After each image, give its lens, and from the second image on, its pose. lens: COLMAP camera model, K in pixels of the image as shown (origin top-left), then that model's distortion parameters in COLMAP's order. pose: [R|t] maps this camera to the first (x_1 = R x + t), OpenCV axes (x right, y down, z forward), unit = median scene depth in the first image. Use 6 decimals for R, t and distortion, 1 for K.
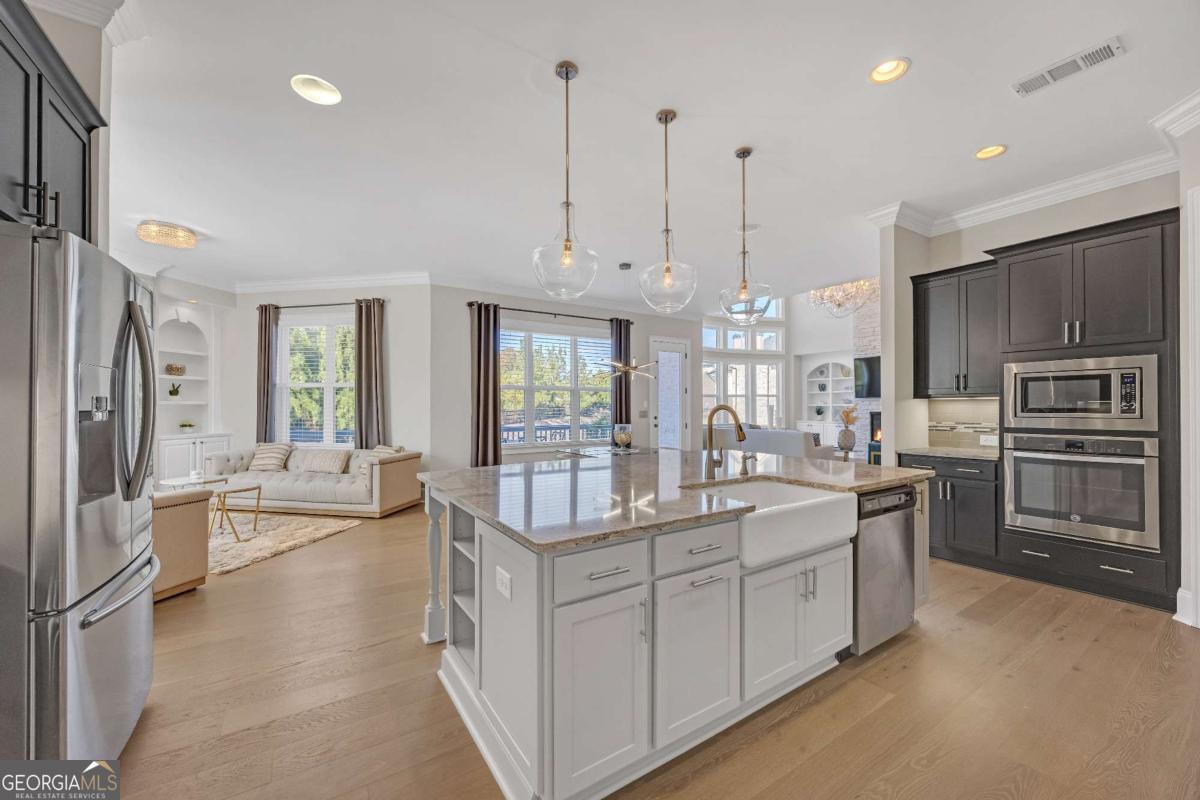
lens RADIAL K [[472.1, 0, 600.0], [0, 472.1, 400.0], [0, 0, 1]] dist [-0.009656, -0.000013]
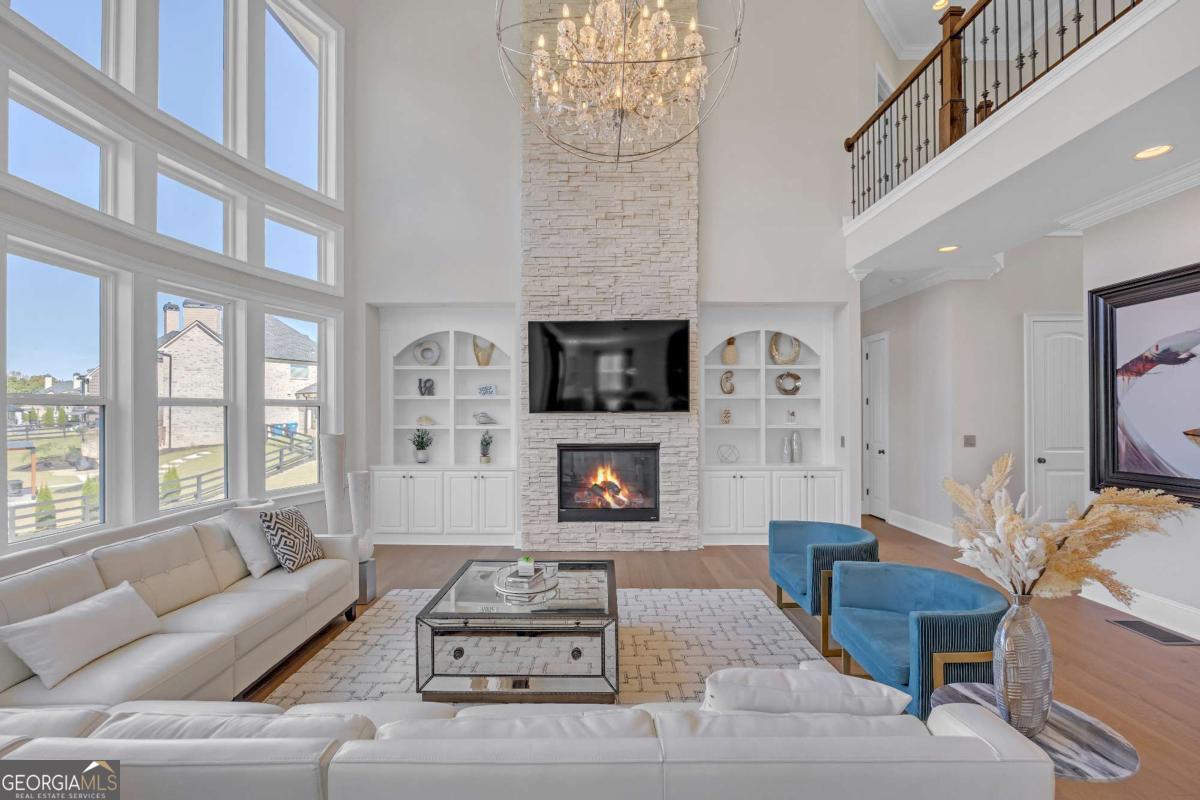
lens RADIAL K [[515.3, 0, 598.5], [0, 515.3, 406.3], [0, 0, 1]] dist [-0.001124, -0.000121]
pose [[0.558789, 0.005693, 0.829290, 0.297560], [-0.006869, 0.999974, -0.002237, -0.015092], [-0.829282, -0.004446, 0.558813, 1.093711]]
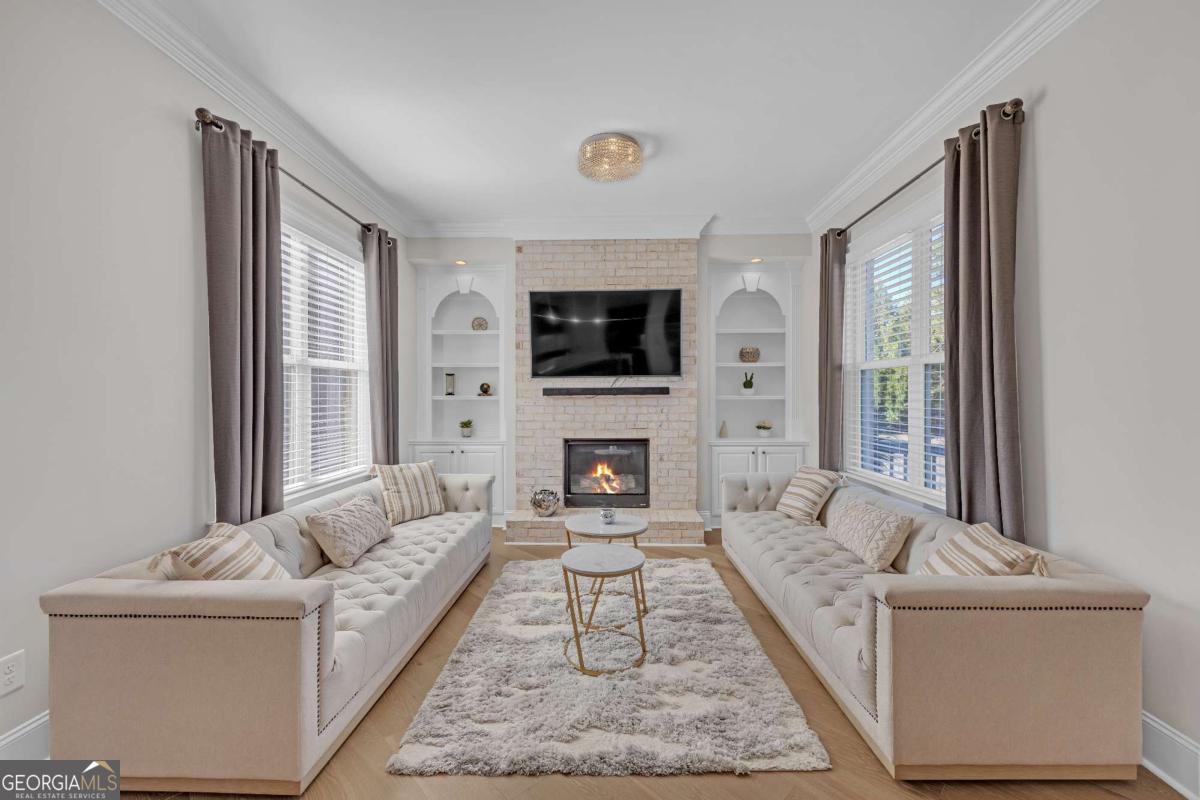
lens RADIAL K [[490.8, 0, 602.0], [0, 490.8, 399.0], [0, 0, 1]] dist [0.000419, 0.000115]
pose [[0.182341, 0.003756, -0.983228, -0.144441], [0.016331, 0.999843, 0.006848, -0.001304], [0.983100, -0.017305, 0.182251, 0.579475]]
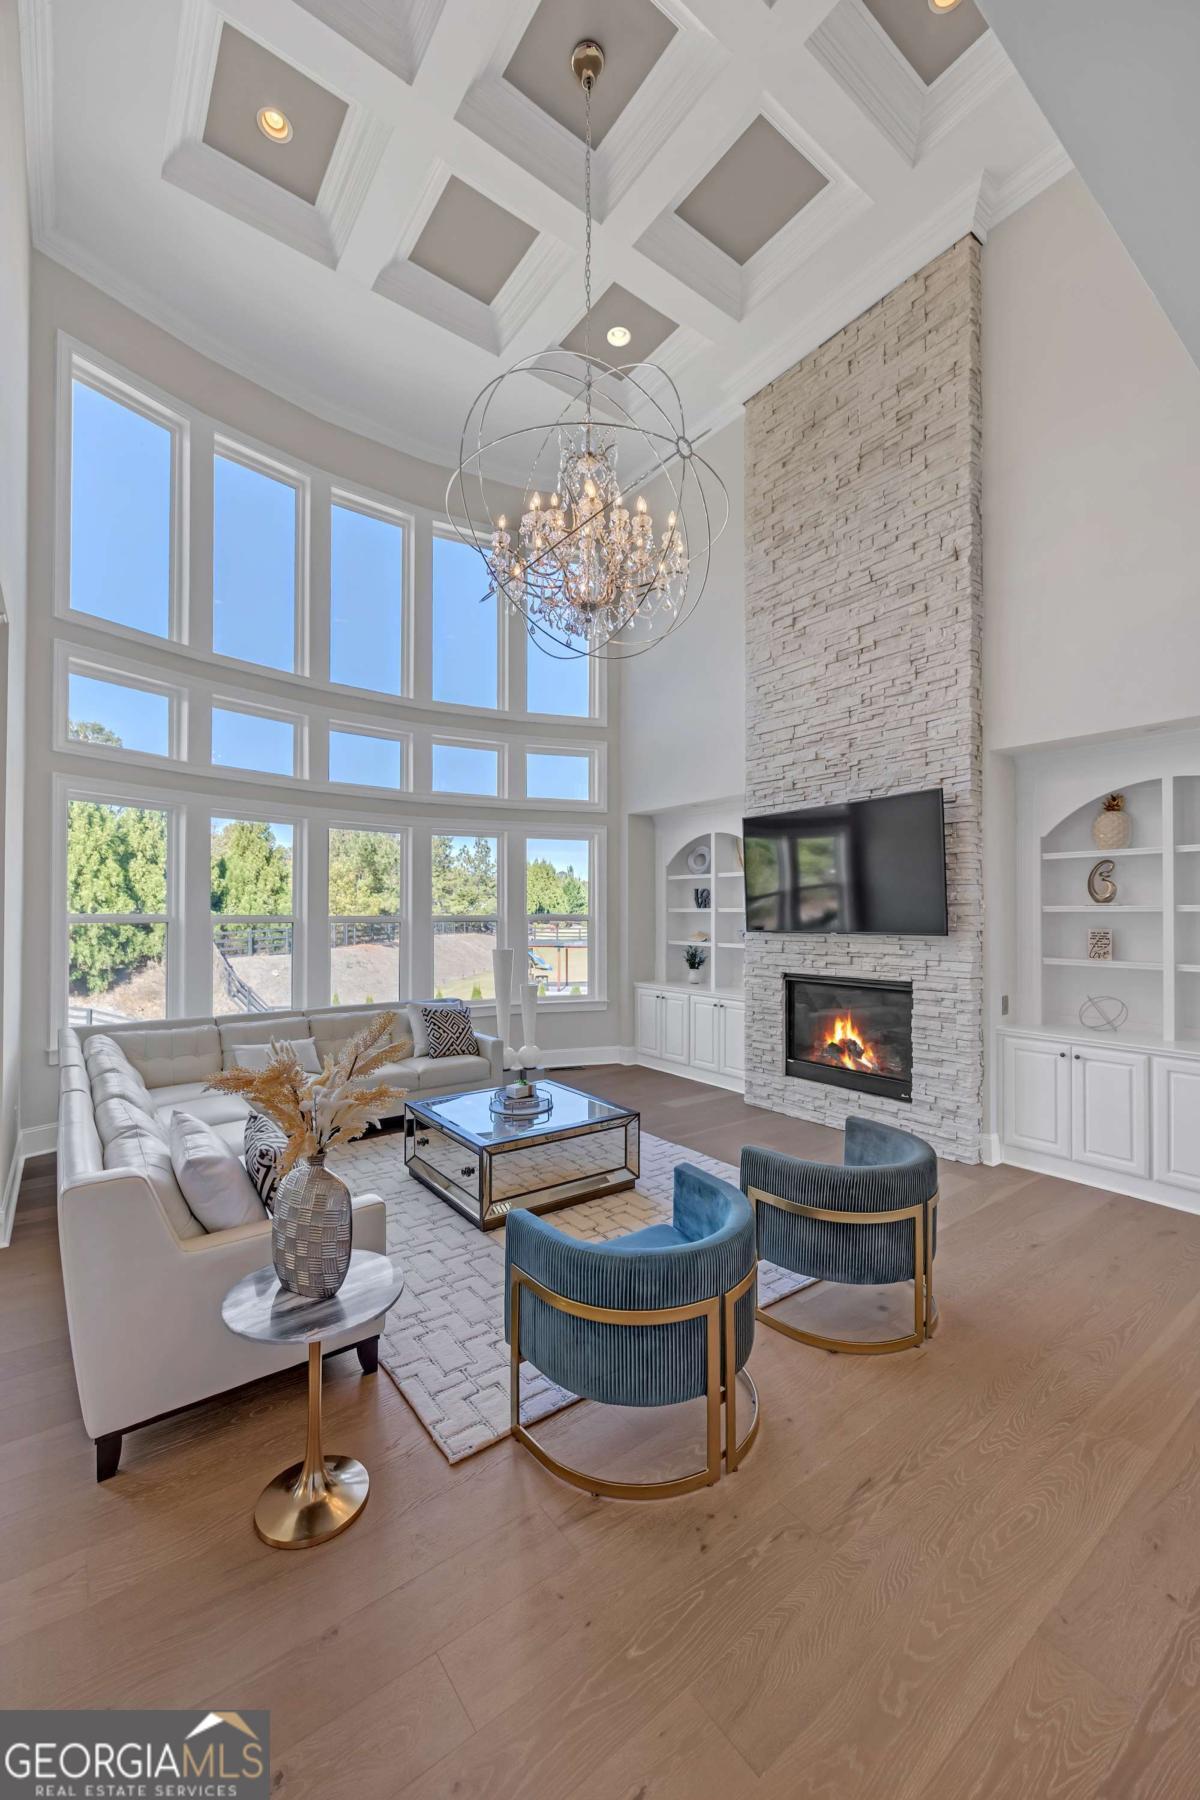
lens RADIAL K [[702.7, 0, 600.0], [0, 702.7, 900.0], [0, 0, 1]] dist [0.000976, 0.000050]
pose [[0.998126, 0.001108, 0.061183, 0.645572], [-0.000676, 0.999975, -0.007085, -0.037328], [-0.061189, 0.007030, 0.998101, 0.785497]]
